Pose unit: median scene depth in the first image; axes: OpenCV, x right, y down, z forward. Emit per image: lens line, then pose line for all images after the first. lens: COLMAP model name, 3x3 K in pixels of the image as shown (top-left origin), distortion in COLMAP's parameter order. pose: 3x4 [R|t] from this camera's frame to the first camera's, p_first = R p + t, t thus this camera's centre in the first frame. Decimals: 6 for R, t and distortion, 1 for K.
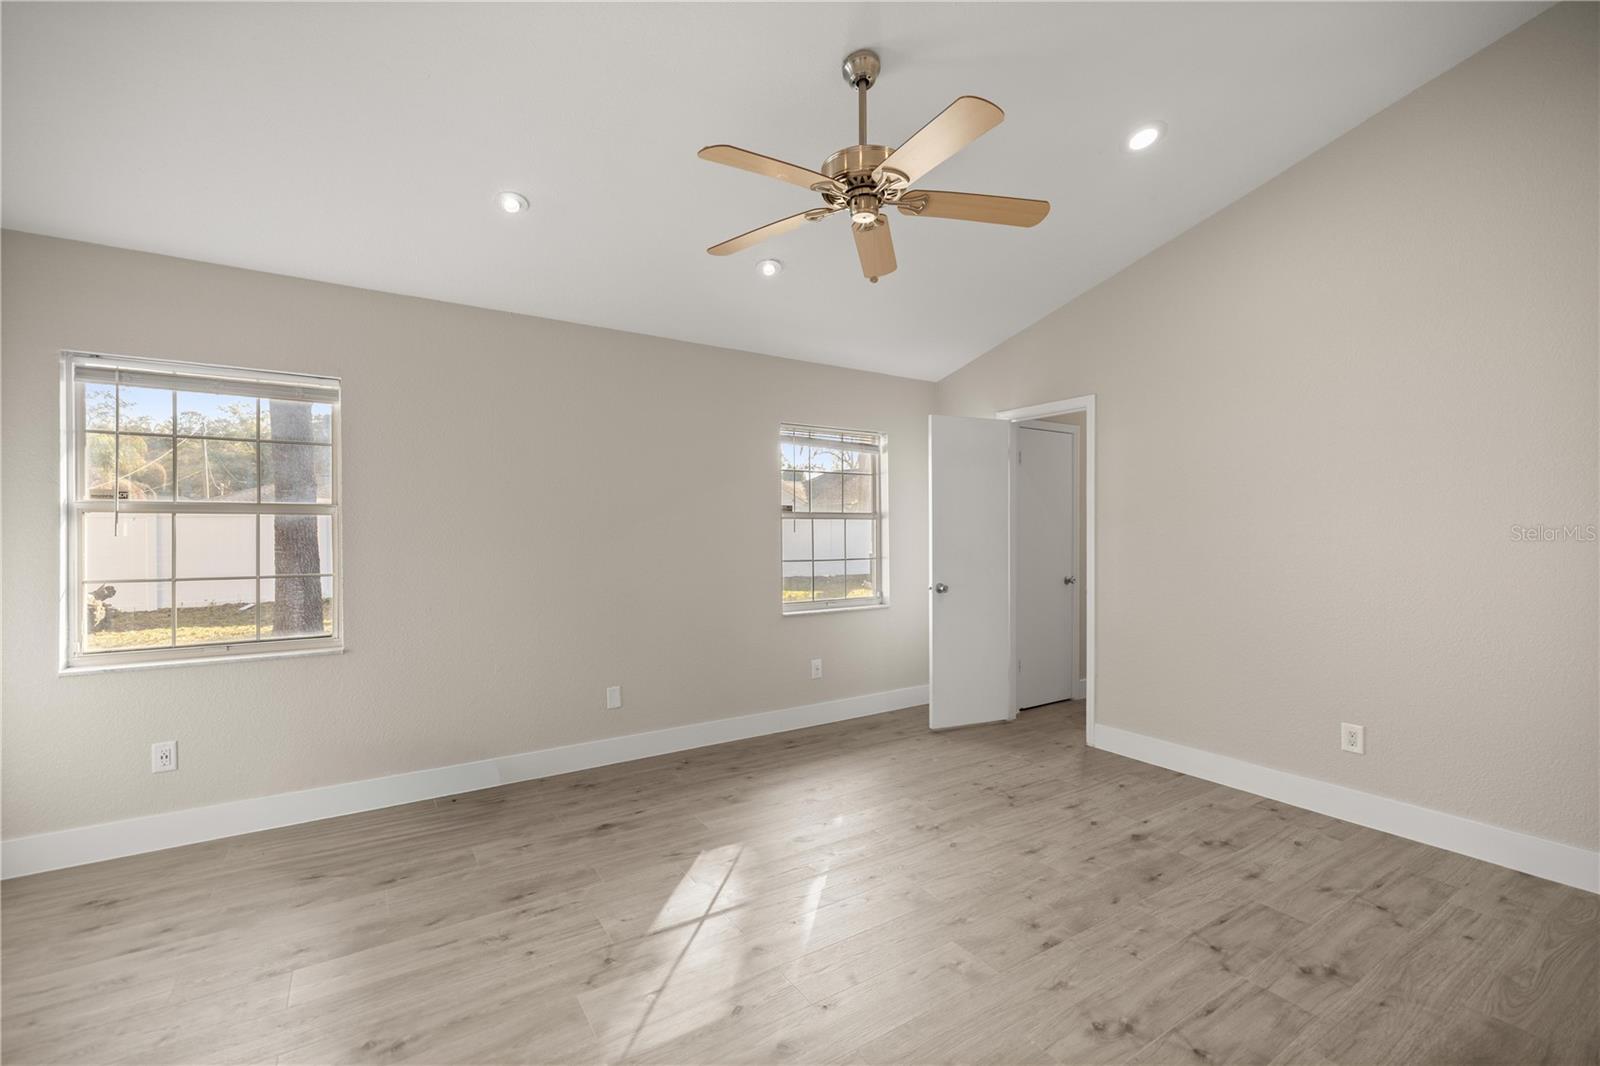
lens RADIAL K [[677.8, 0, 806.9], [0, 677.8, 540.0], [0, 0, 1]] dist [-0.000820, 0.001142]
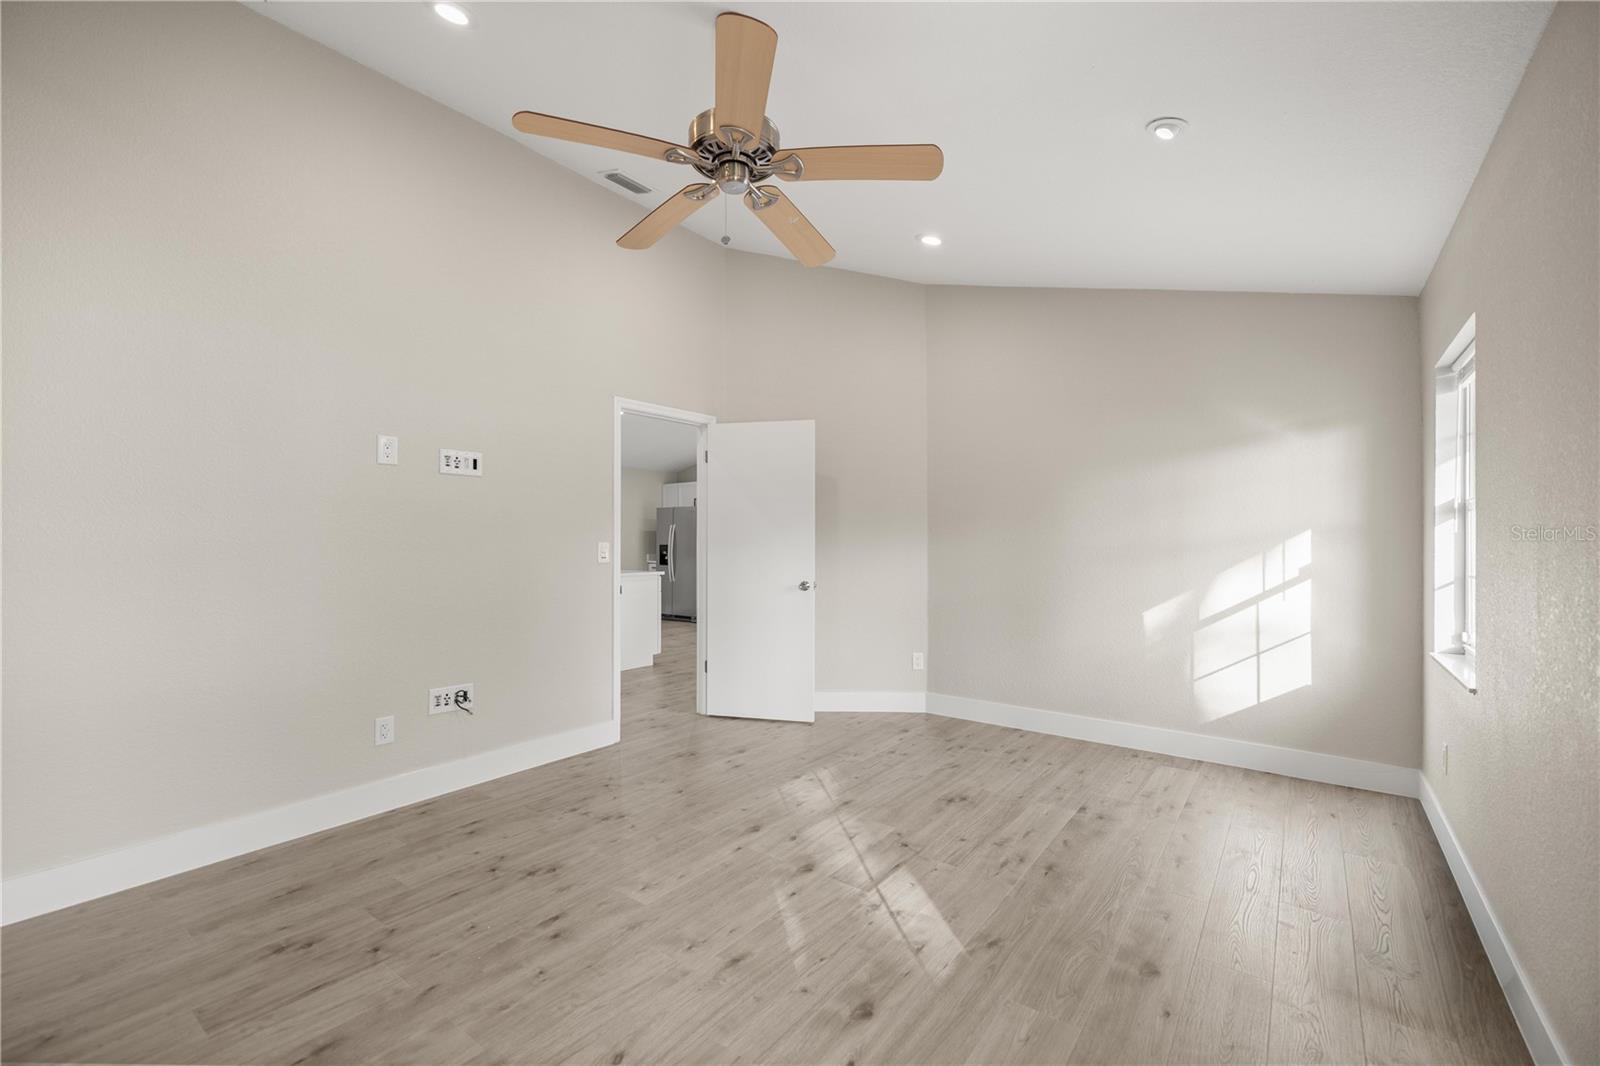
lens RADIAL K [[677.8, 0, 814.4], [0, 677.8, 532.6], [0, 0, 1]] dist [-0.000820, 0.001142]
pose [[-0.933337, -0.001186, -0.359000, 0.357763], [-0.001725, 0.999998, 0.001181, -0.009688], [0.358998, 0.001722, -0.933337, 2.143942]]
